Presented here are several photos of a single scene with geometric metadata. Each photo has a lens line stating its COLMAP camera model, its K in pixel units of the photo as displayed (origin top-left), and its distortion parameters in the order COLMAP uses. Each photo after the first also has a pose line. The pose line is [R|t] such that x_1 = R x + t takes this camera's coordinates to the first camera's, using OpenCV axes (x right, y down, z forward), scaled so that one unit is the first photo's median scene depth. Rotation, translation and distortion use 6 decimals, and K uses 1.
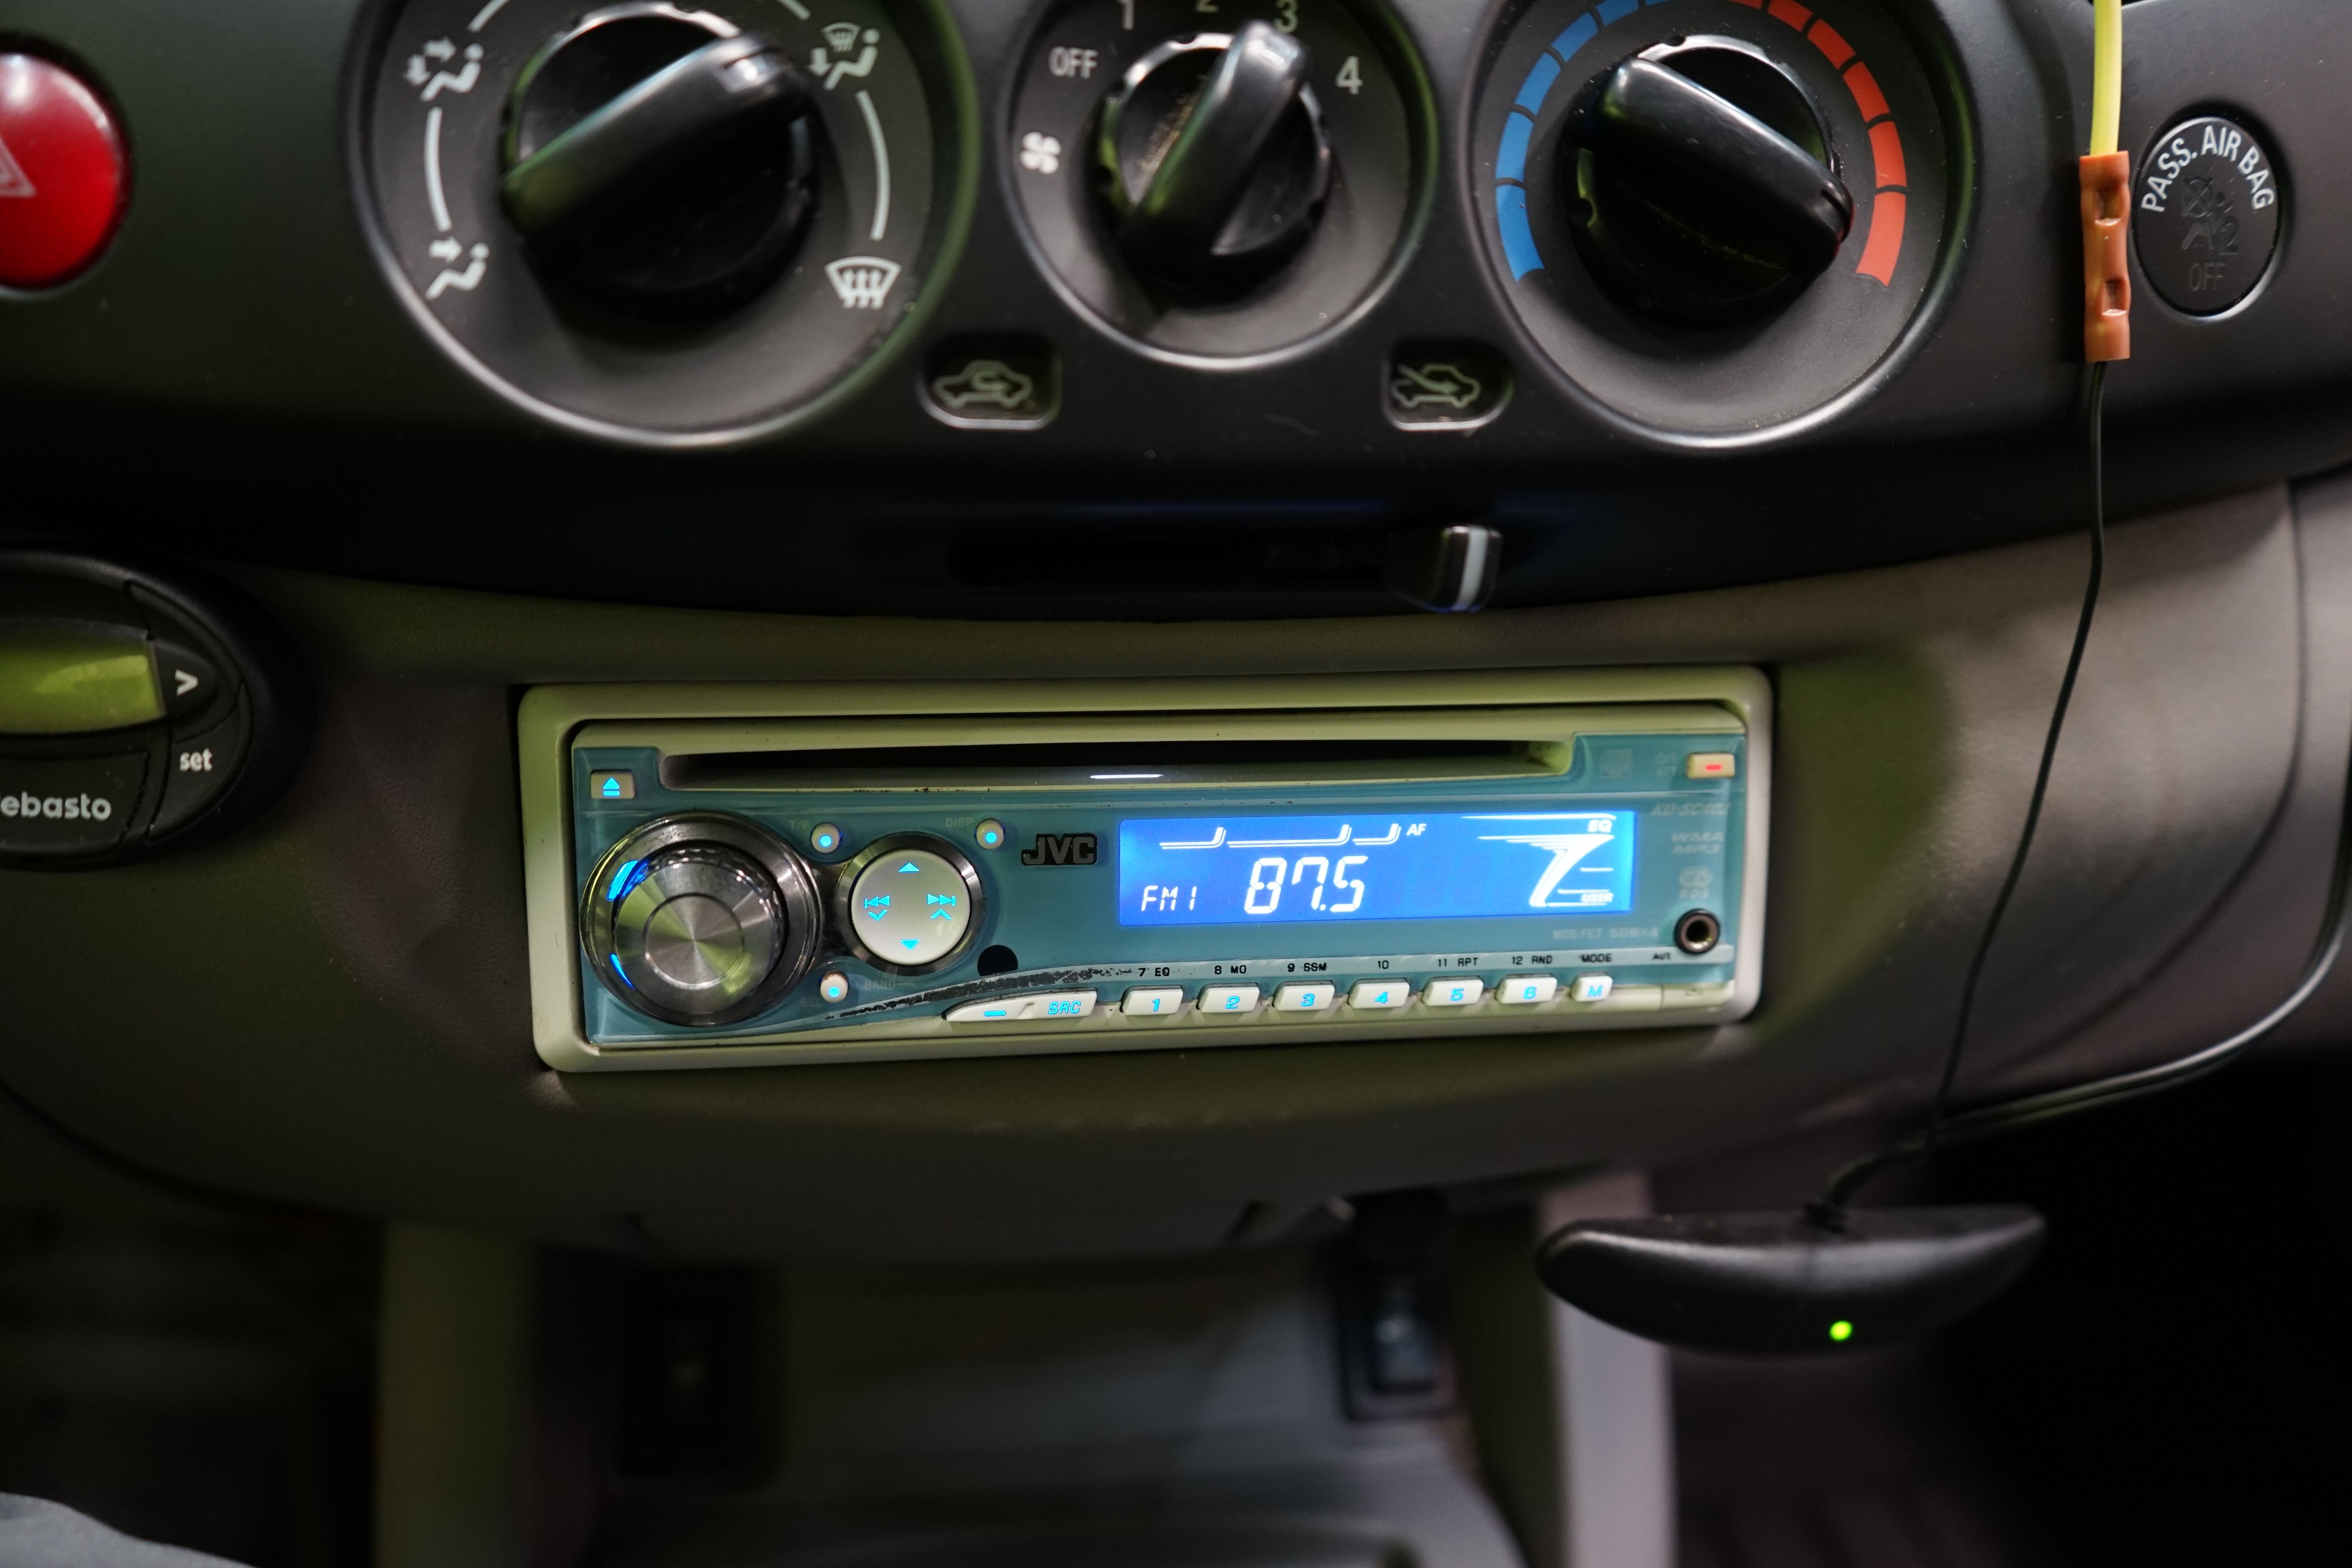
lens RADIAL K [[1903.8, 0, 1176.0], [0, 1903.8, 784.0], [0, 0, 1]] dist [-0.005642, 0.008559]
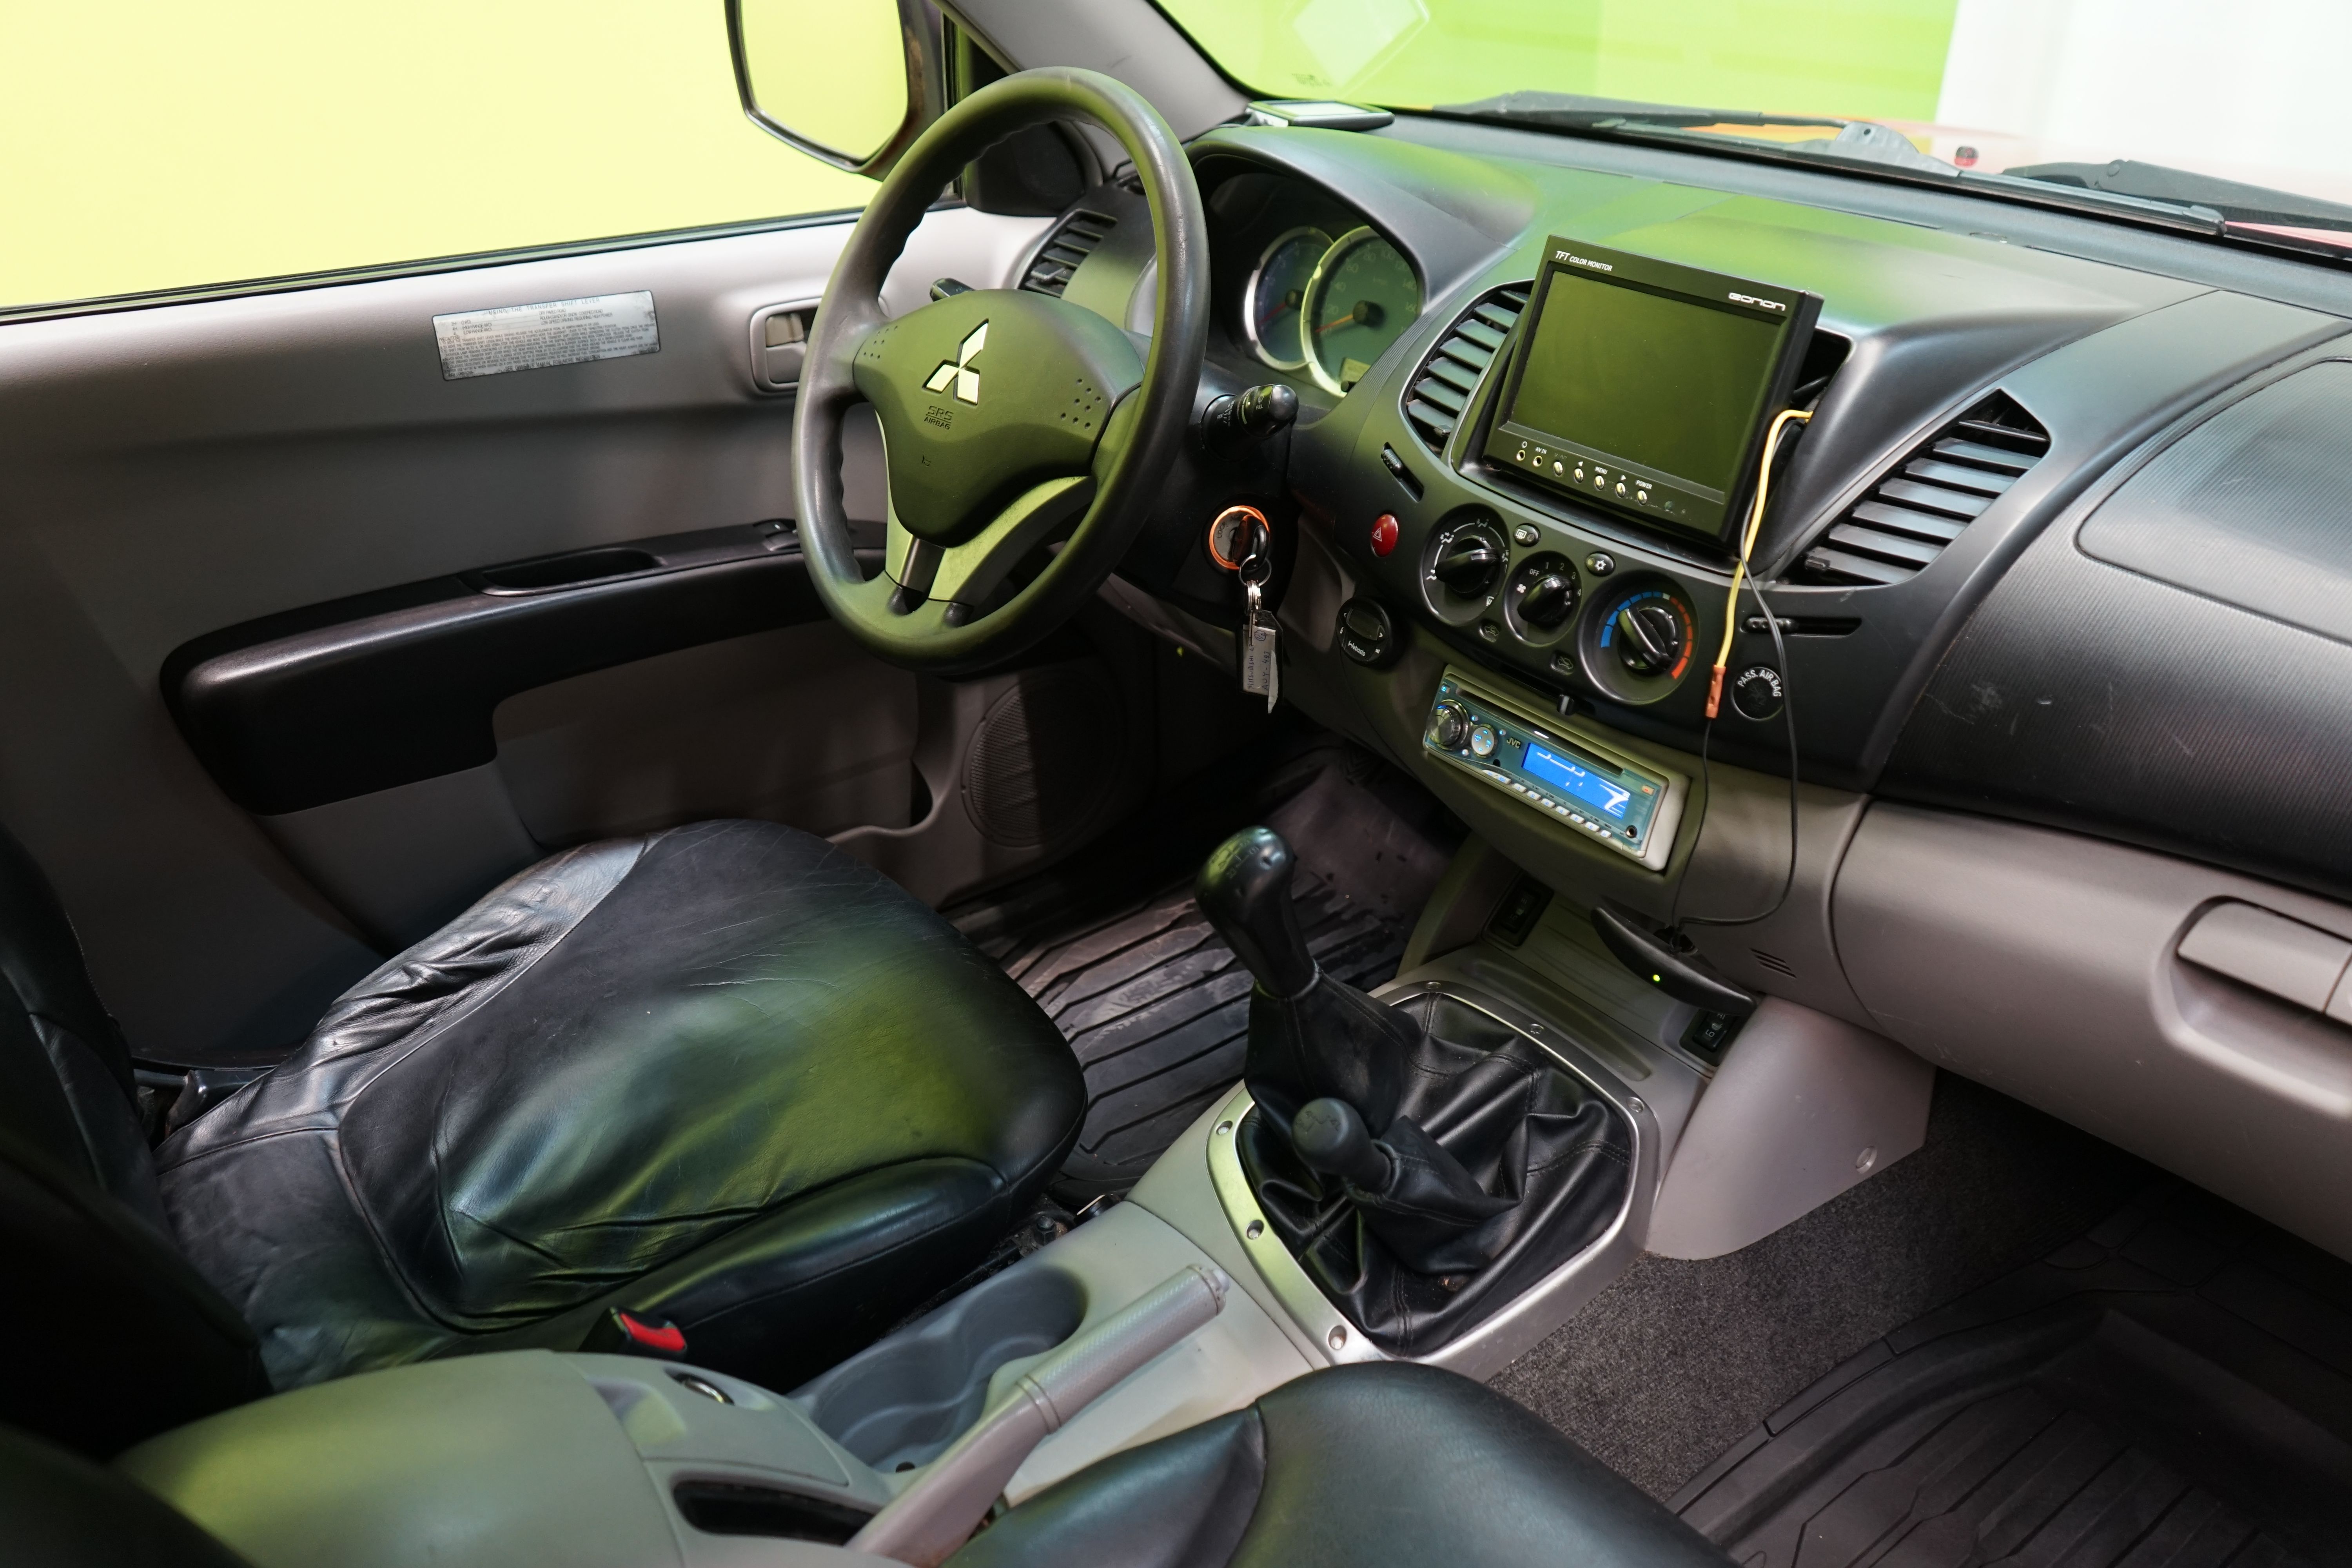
lens RADIAL K [[1913.7, 0, 1176.0], [0, 1913.7, 784.0], [0, 0, 1]] dist [-0.006148, 0.014866]
pose [[0.491527, 0.377455, -0.784811, 3.151177], [-0.368261, 0.906737, 0.205454, -0.511866], [0.789167, 0.188029, 0.584688, -2.166465]]
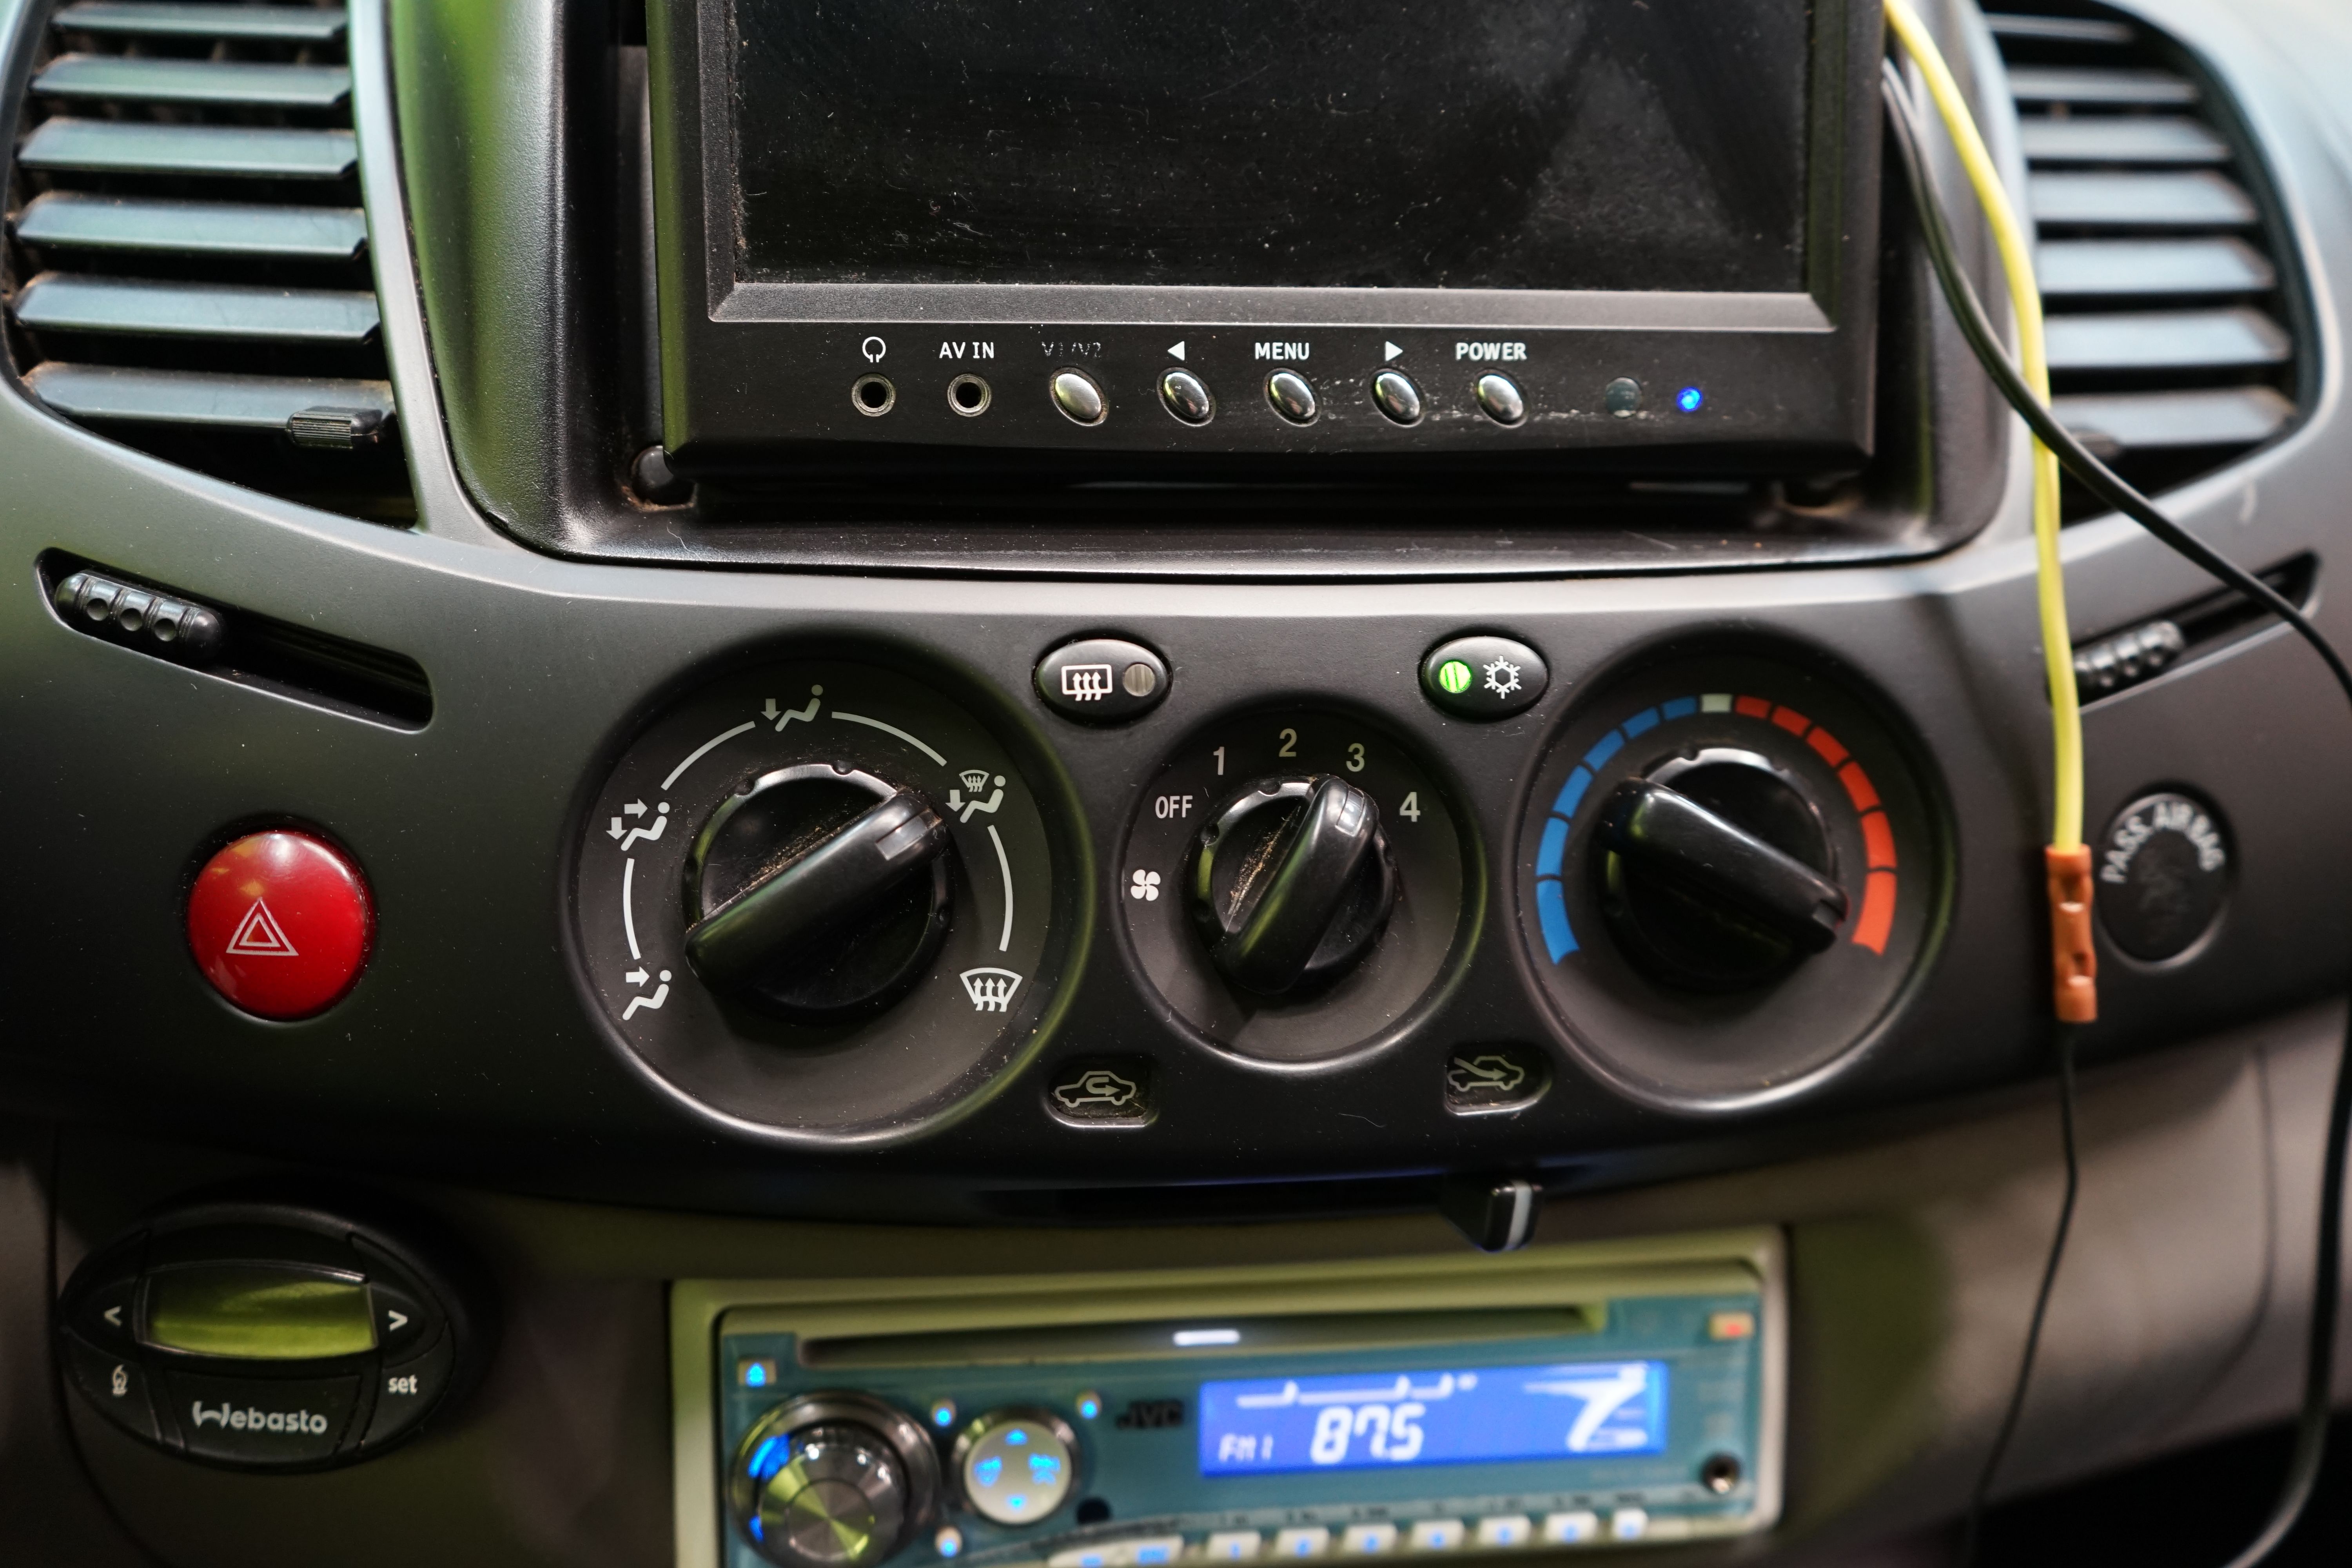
lens RADIAL K [[1913.7, 0, 1176.0], [0, 1913.7, 784.0], [0, 0, 1]] dist [-0.006148, 0.014866]
pose [[0.999931, 0.000198, -0.011740, -0.036166], [-0.000782, 0.998761, -0.049757, -0.313576], [0.011715, 0.049763, 0.998692, -0.160698]]
